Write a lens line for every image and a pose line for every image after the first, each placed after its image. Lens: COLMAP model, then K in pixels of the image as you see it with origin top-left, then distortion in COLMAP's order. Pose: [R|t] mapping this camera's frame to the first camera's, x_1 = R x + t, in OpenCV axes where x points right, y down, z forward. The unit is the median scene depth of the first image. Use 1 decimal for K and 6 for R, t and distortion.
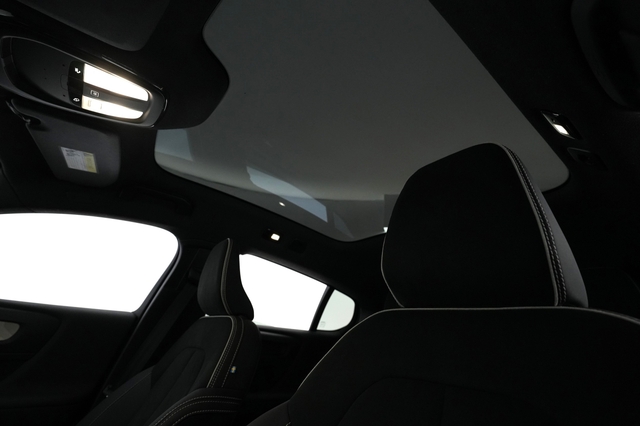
lens RADIAL K [[309.4, 0, 320.0], [0, 309.4, 213.0], [0, 0, 1]] dist [-0.000318, -0.000357]
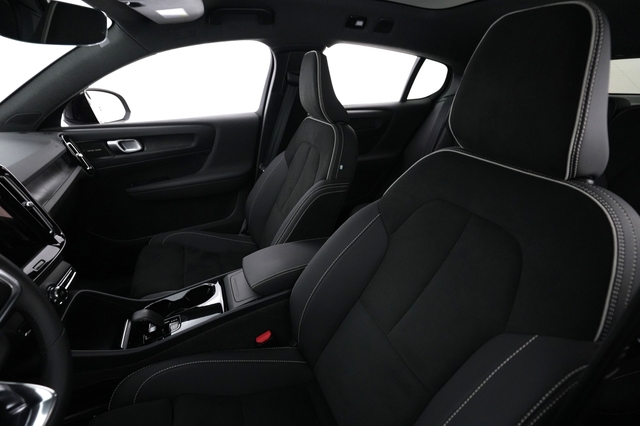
lens RADIAL K [[309.4, 0, 320.0], [0, 309.4, 213.0], [0, 0, 1]] dist [-0.000318, -0.000357]
pose [[0.954511, 0.020341, -0.297482, 0.044768], [0.205733, 0.677223, 0.706429, -0.283946], [0.215831, -0.735496, 0.642232, -0.082755]]
